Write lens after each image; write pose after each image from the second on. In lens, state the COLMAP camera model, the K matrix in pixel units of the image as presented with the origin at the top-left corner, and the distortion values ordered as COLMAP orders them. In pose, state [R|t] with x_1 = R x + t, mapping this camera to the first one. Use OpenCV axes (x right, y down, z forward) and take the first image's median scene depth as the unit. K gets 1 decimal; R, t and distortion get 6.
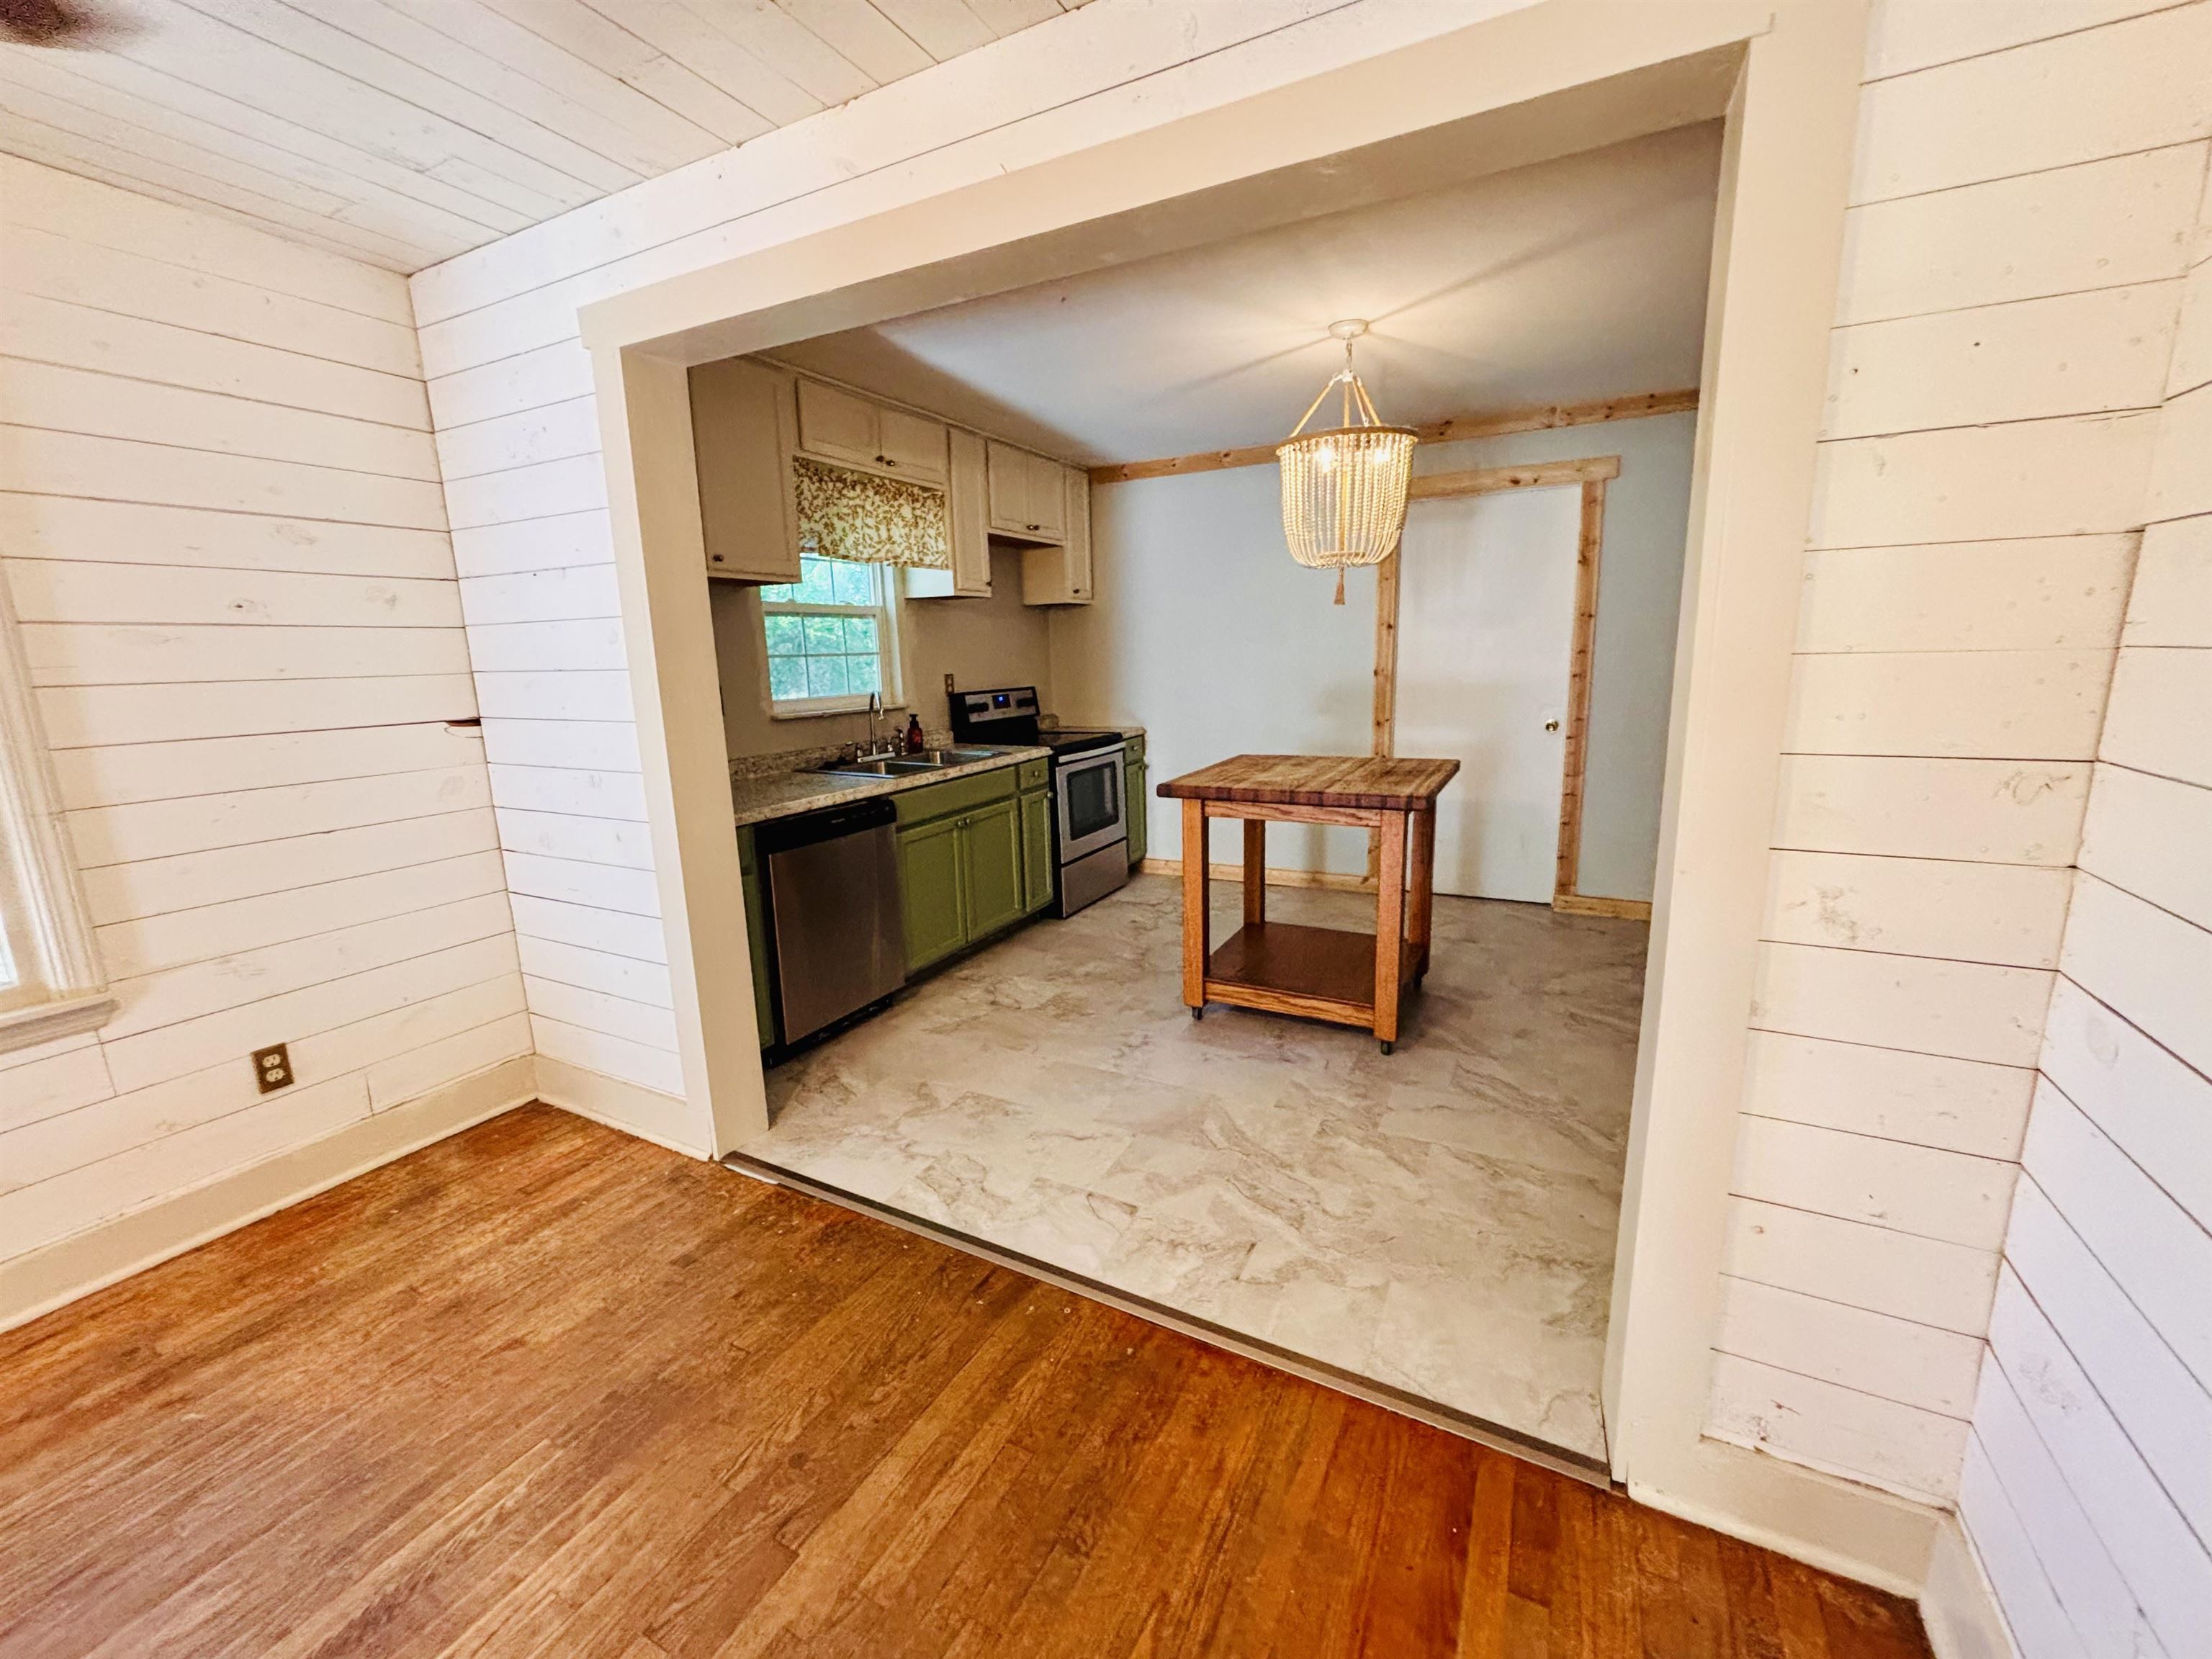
lens RADIAL K [[878.5, 0, 1106.0], [0, 878.5, 829.5], [0, 0, 1]] dist [-0.000405, -0.000063]
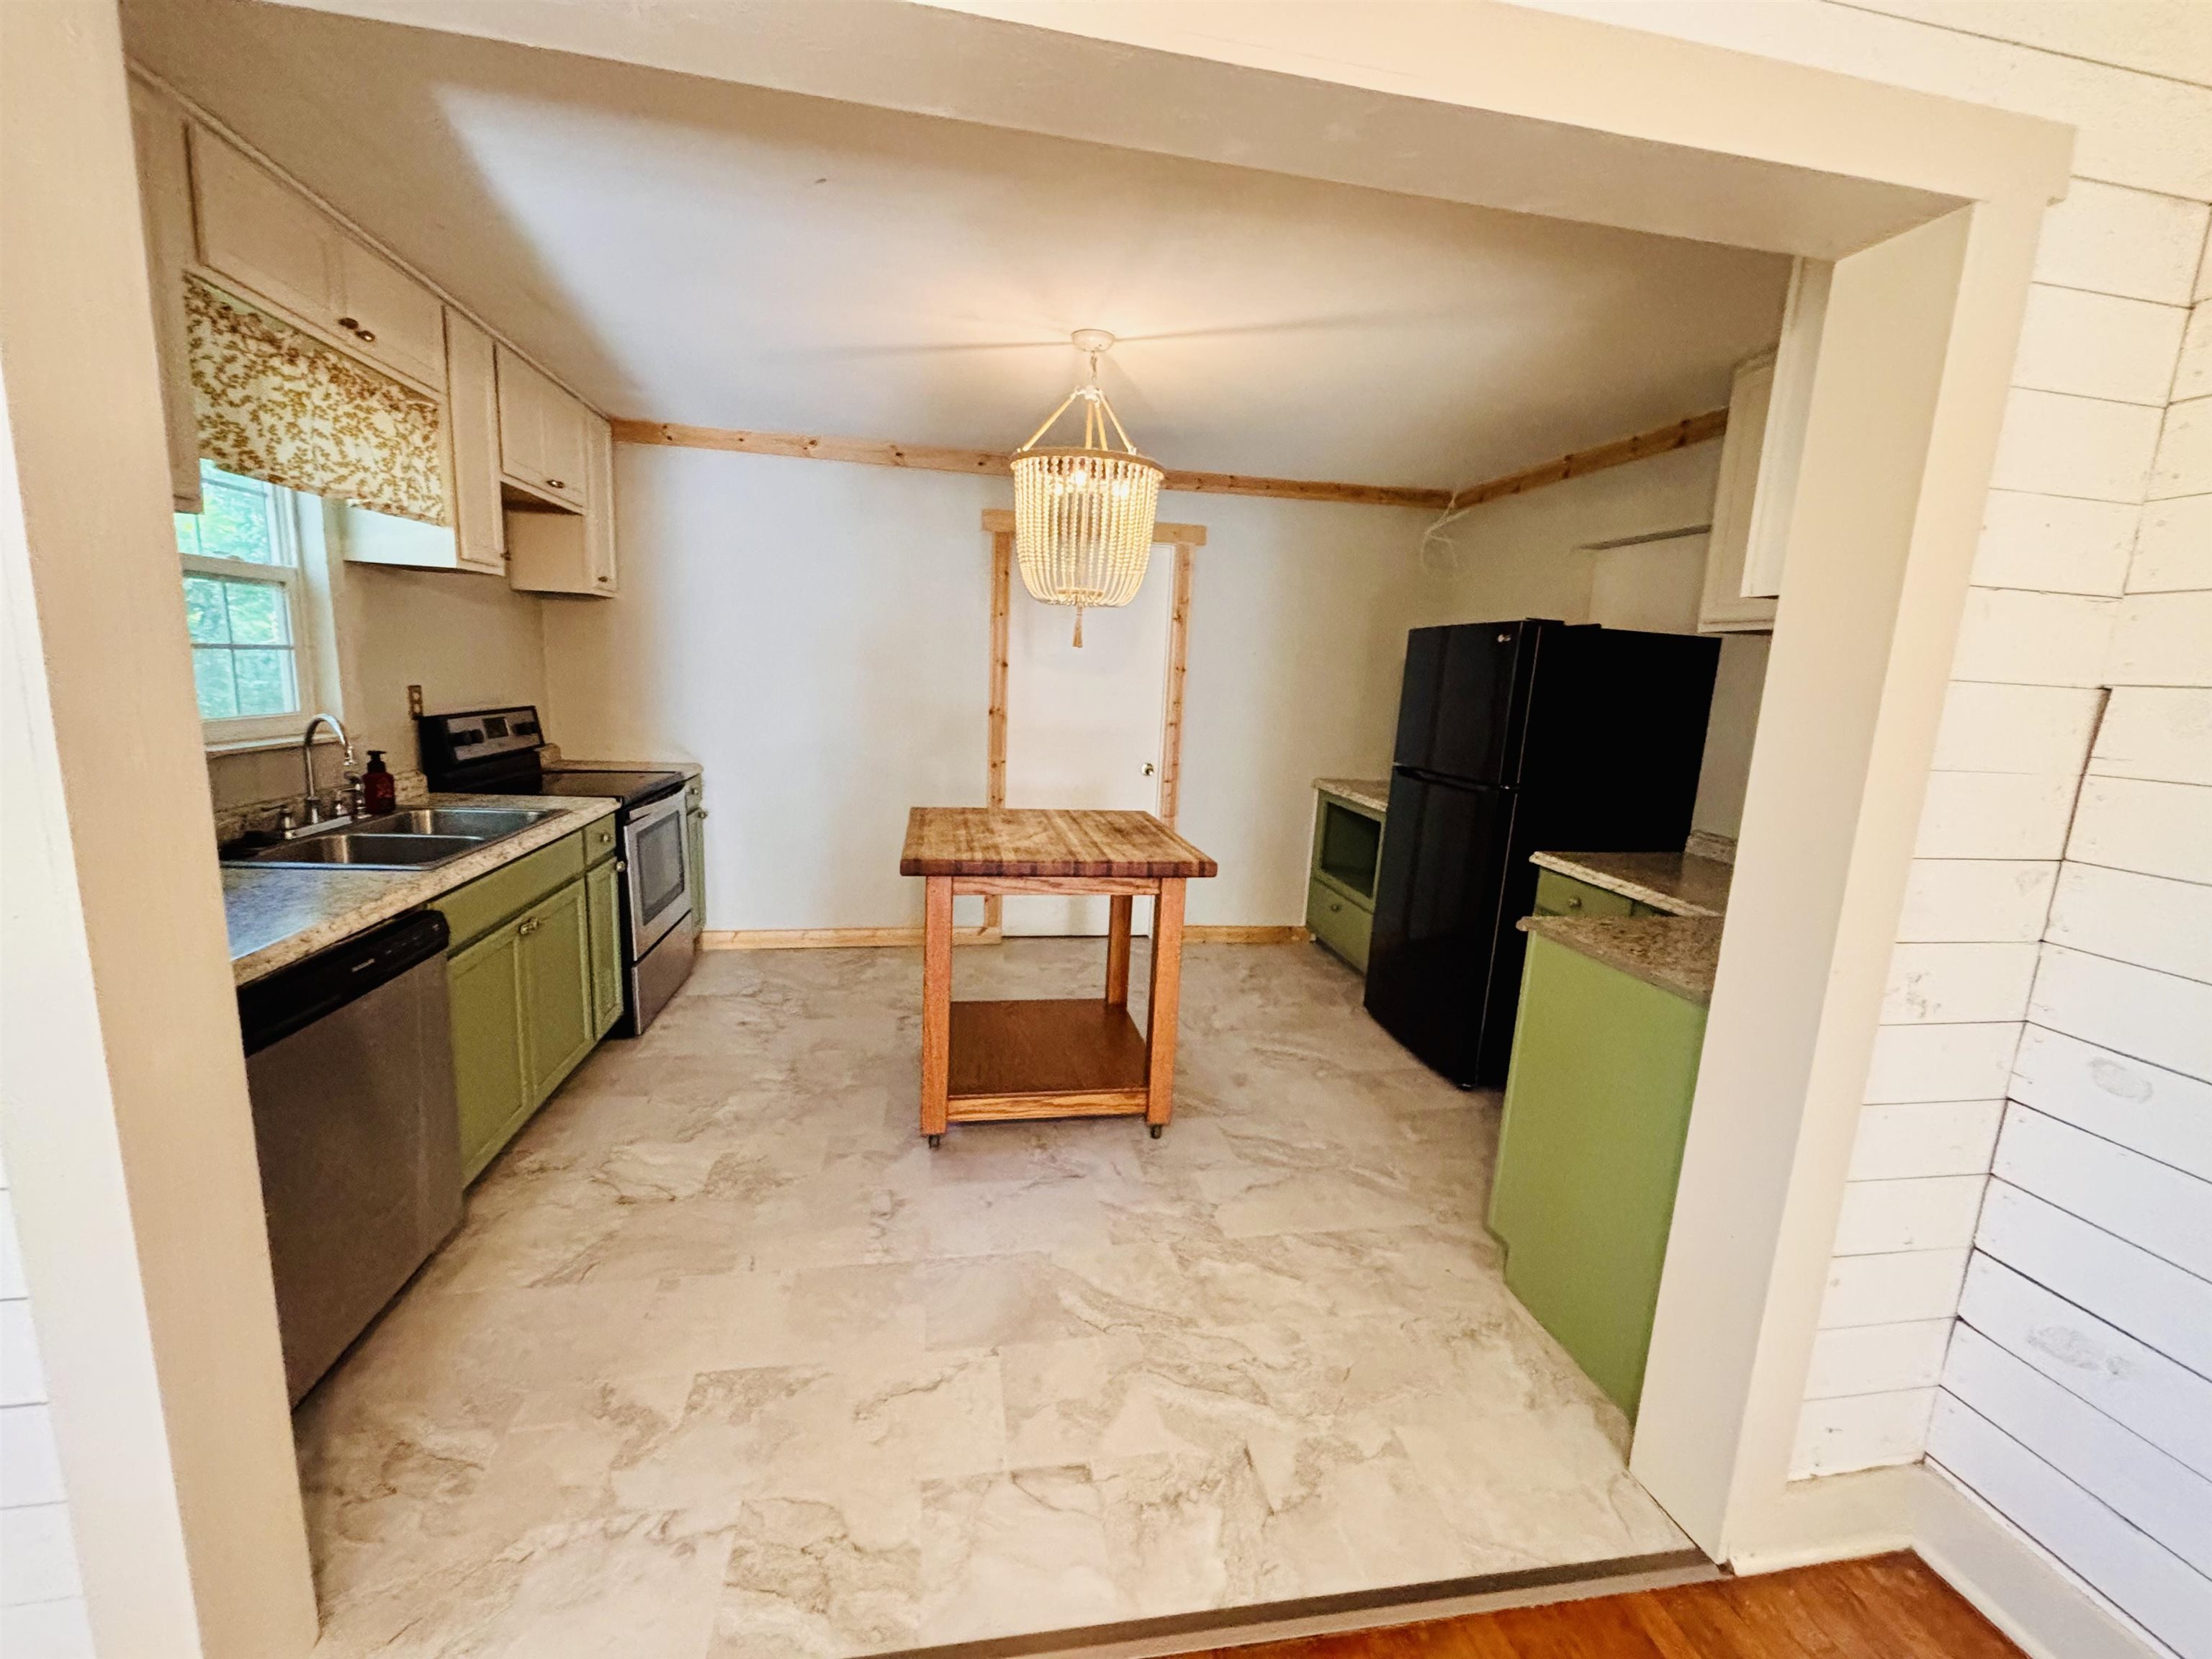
lens RADIAL K [[889.8, 0, 1095.8], [0, 889.8, 822.9], [0, 0, 1]] dist [0.001307, 0.000426]
pose [[0.790859, -0.039693, 0.610709, -0.259910], [0.054721, 0.998484, -0.005967, -0.065049], [-0.609547, 0.038138, 0.791832, 0.262141]]
